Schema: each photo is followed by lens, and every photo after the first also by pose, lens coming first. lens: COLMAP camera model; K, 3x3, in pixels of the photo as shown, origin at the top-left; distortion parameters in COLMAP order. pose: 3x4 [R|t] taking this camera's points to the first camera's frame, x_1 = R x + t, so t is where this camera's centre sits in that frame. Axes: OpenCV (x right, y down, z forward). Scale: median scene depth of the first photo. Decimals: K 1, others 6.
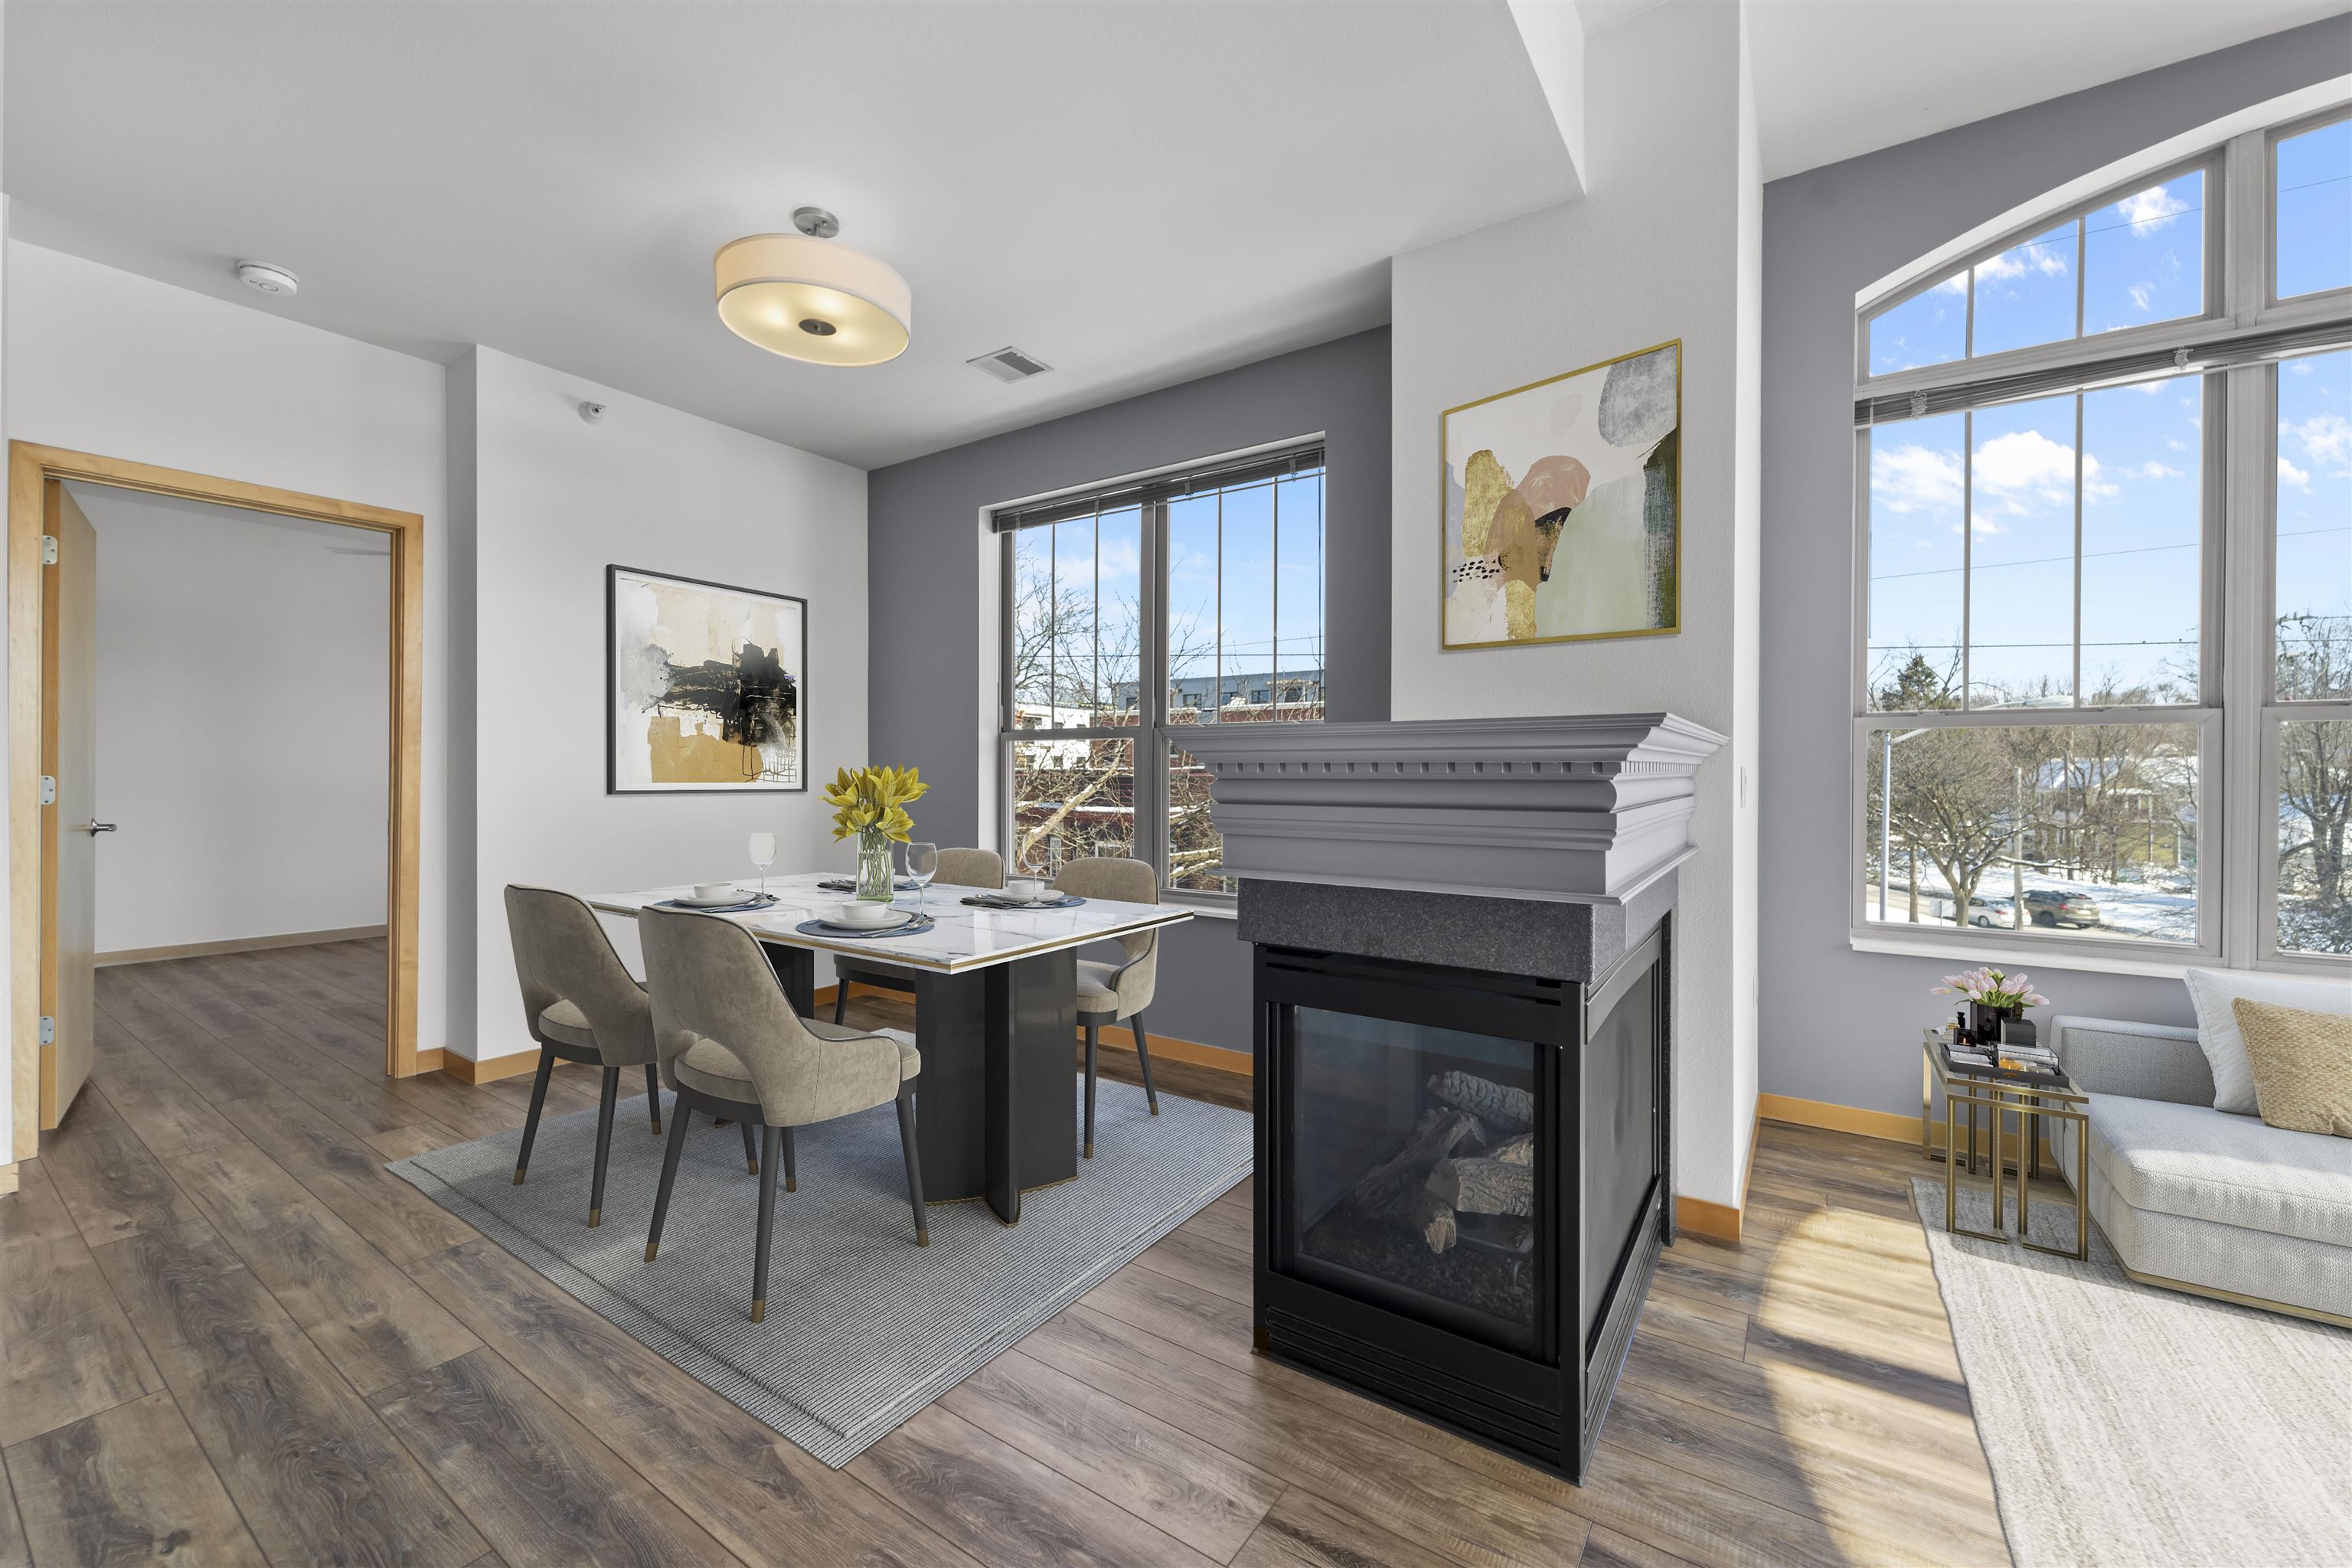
lens RADIAL K [[935.5, 0, 1173.1], [0, 935.5, 780.2], [0, 0, 1]] dist [-0.000353, -0.000735]
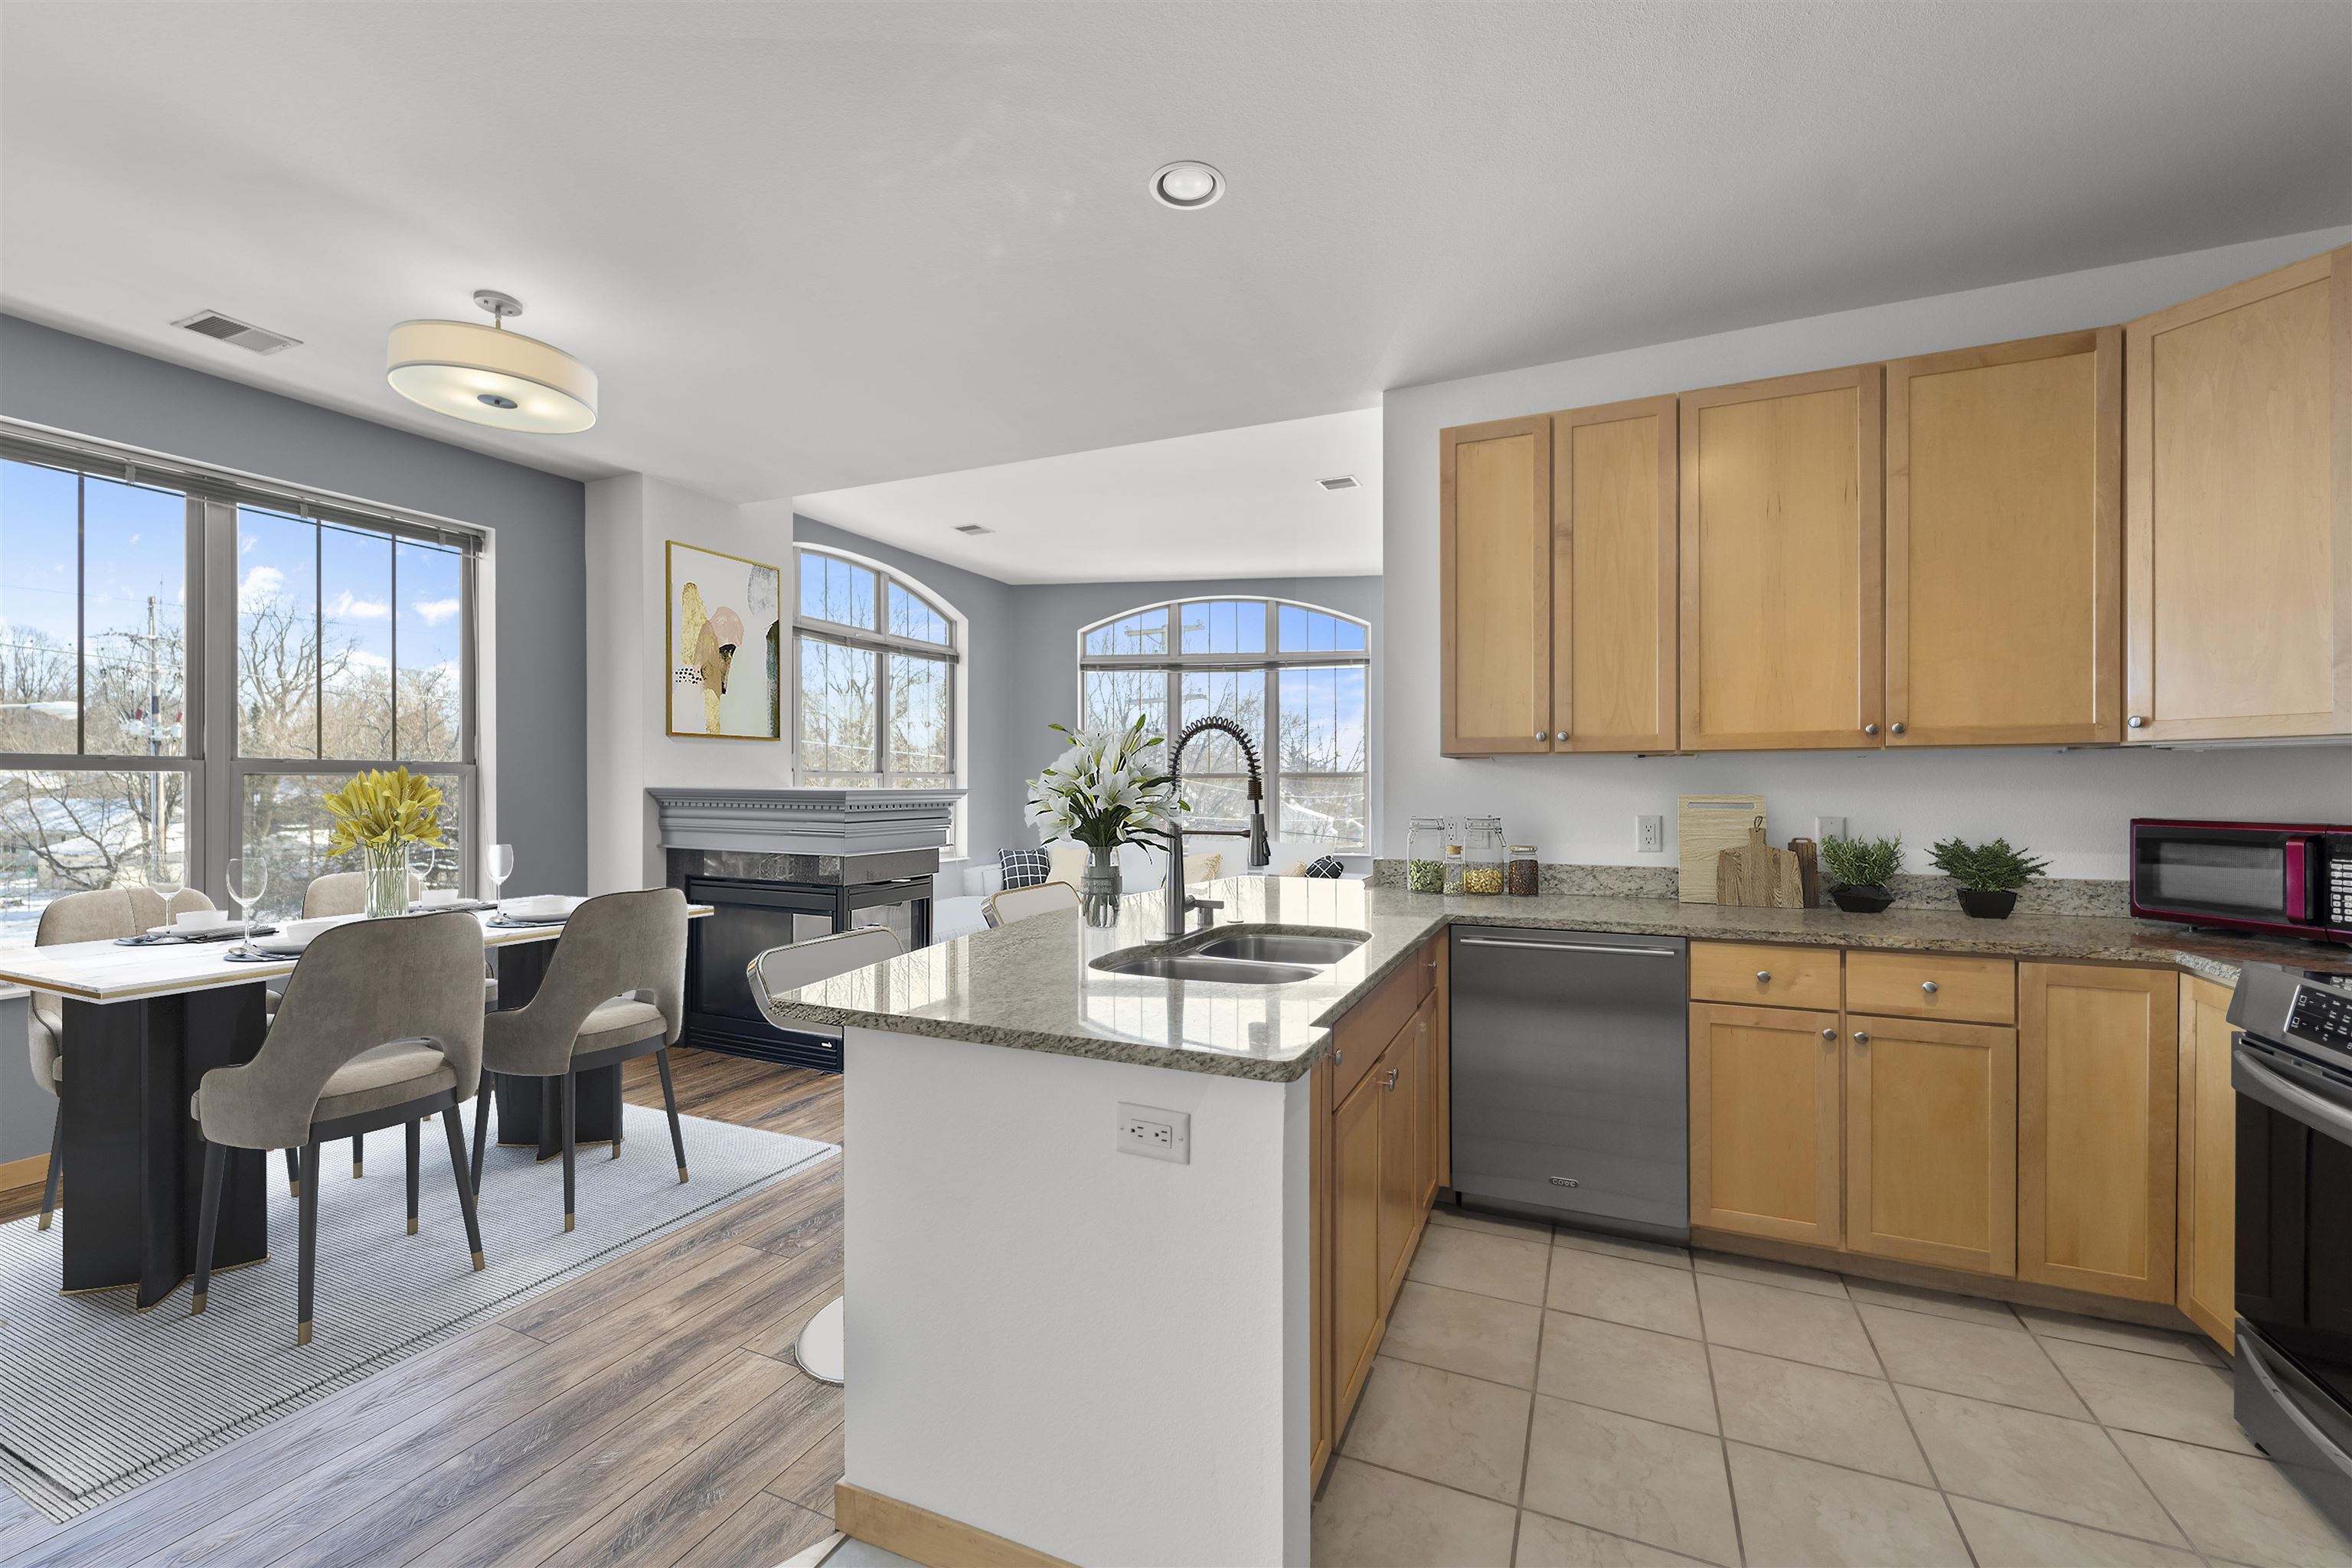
lens RADIAL K [[942.7, 0, 1185.4], [0, 942.7, 782.7], [0, 0, 1]] dist [-0.001284, -0.000793]
pose [[-0.184854, -0.004279, 0.982757, -1.270762], [0.003654, 0.999981, 0.005041, -0.044436], [-0.982759, 0.004522, -0.184835, 0.349026]]
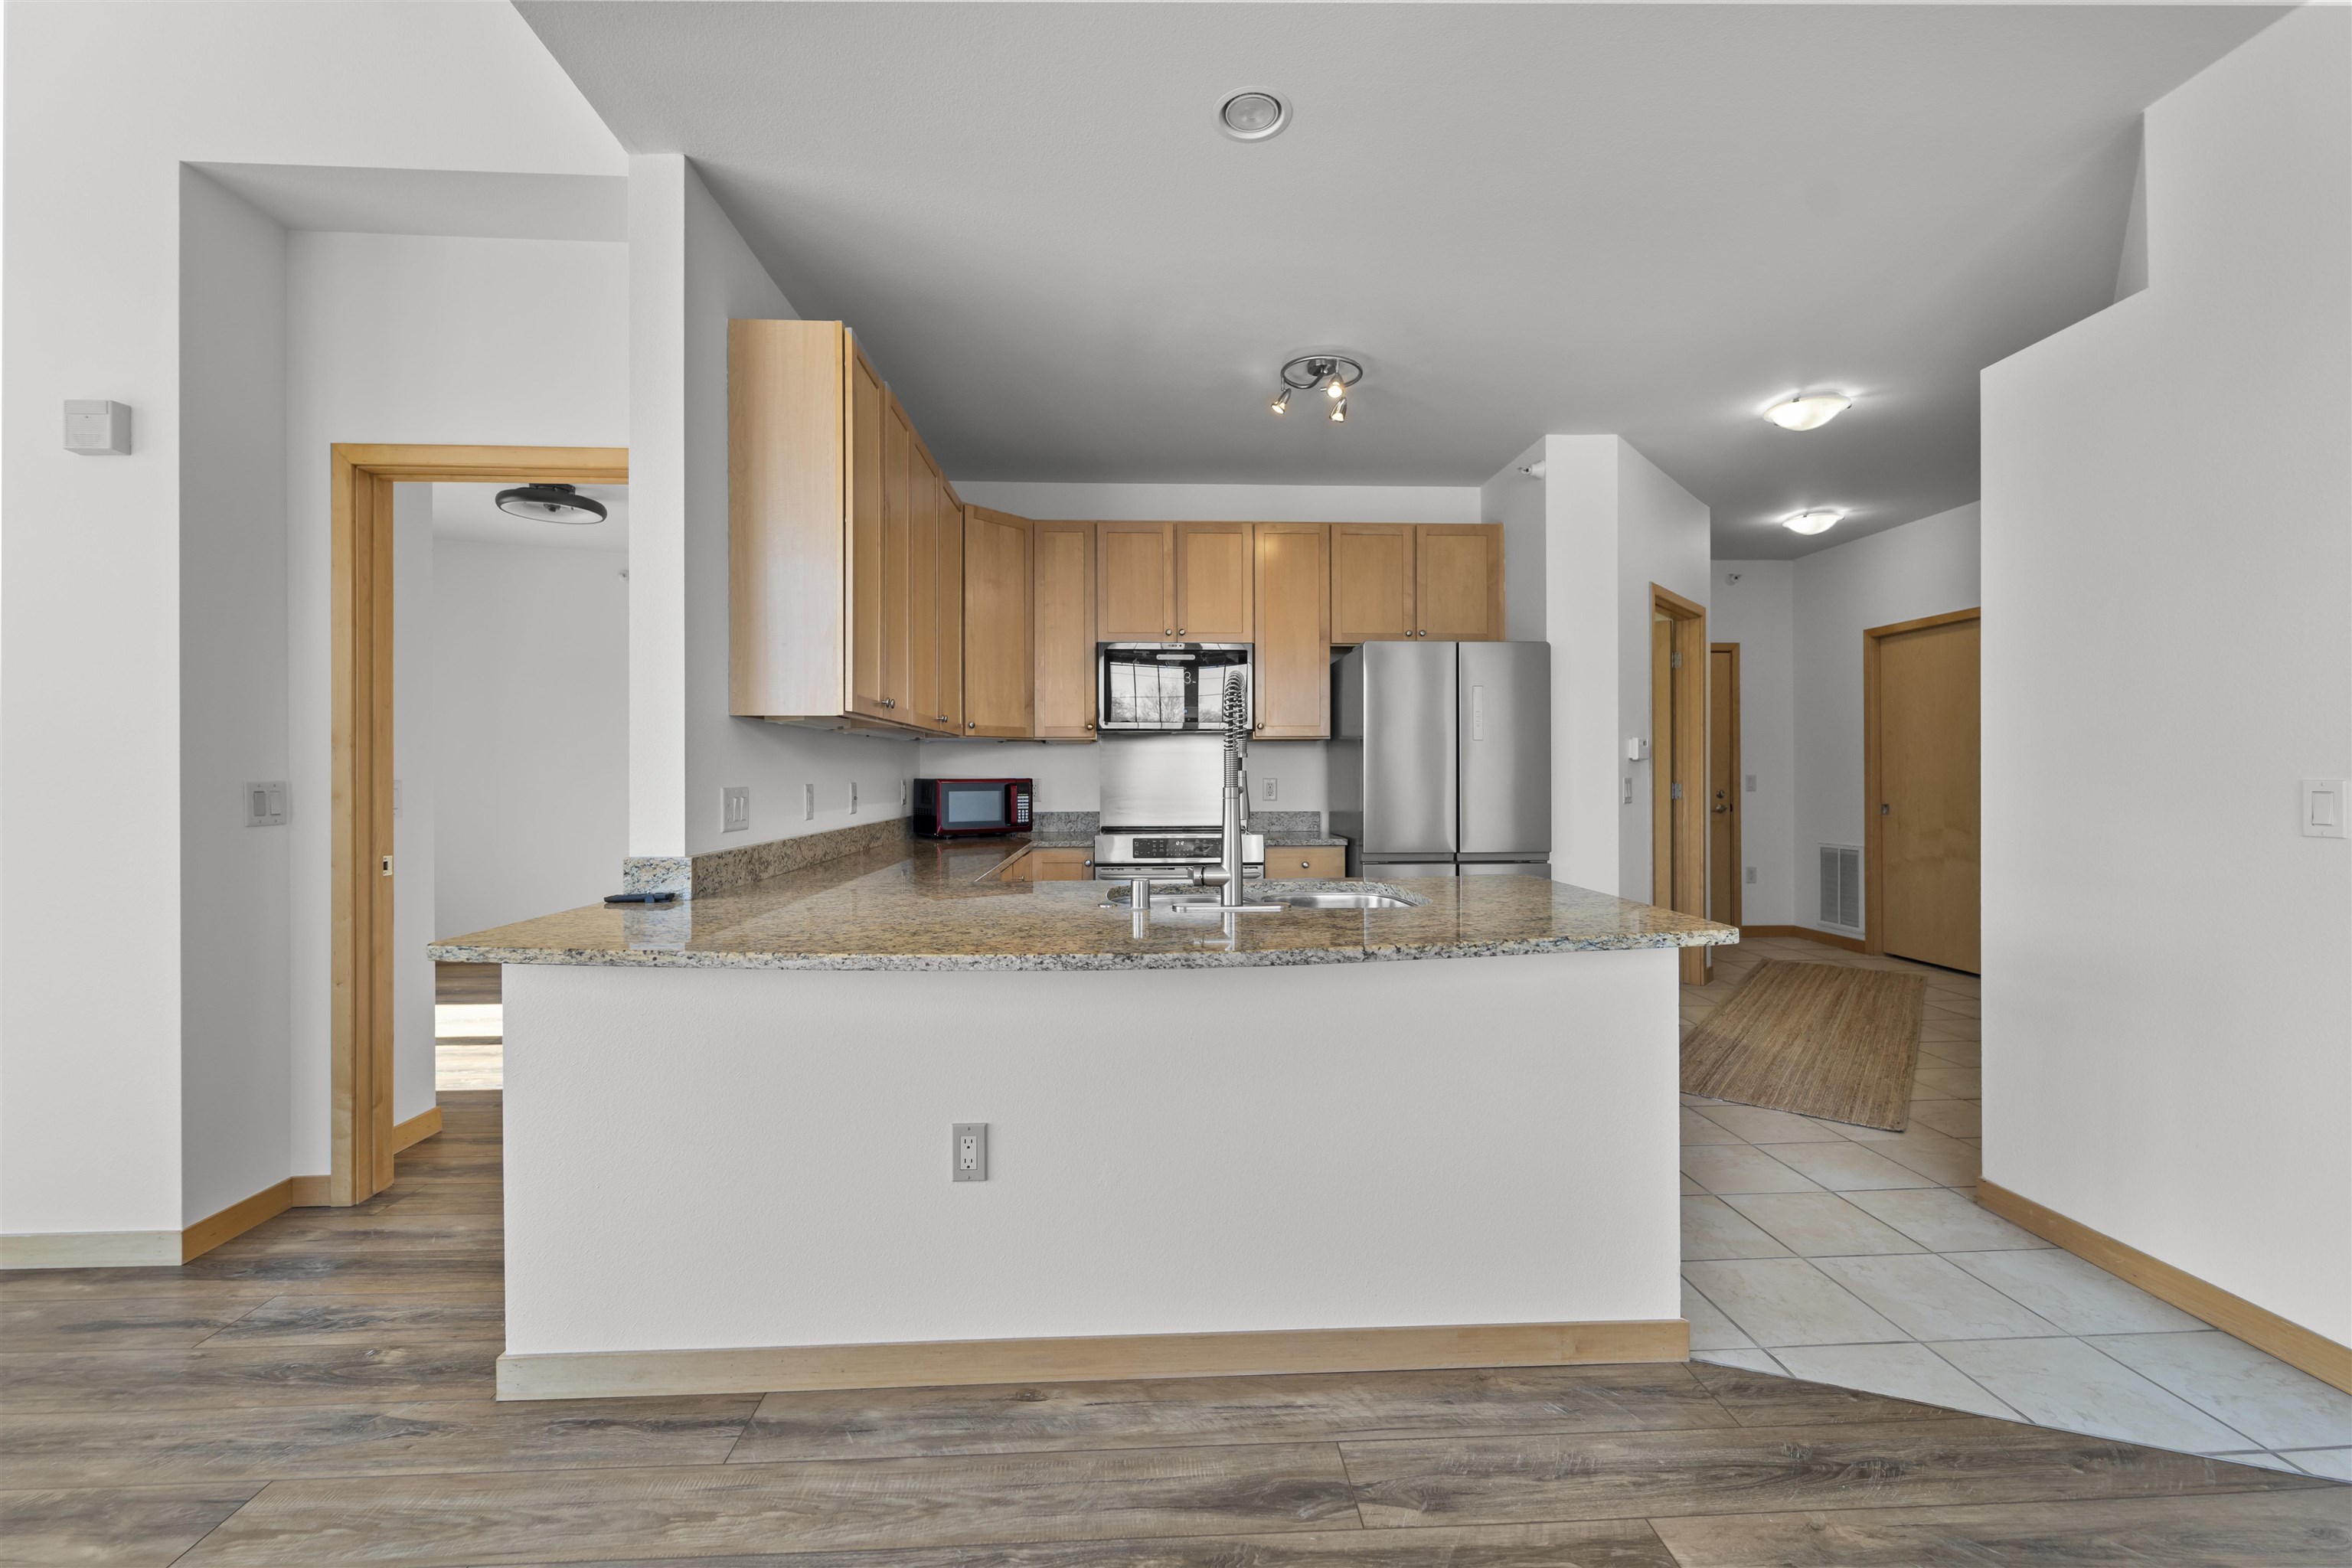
lens RADIAL K [[941.7, 0, 1176.3], [0, 941.7, 773.8], [0, 0, 1]] dist [0.002638, -0.000166]
pose [[-0.793877, -0.003916, -0.608066, -0.141186], [-0.002283, 0.999991, -0.003460, -0.013477], [0.608075, -0.001358, -0.793879, 0.712458]]
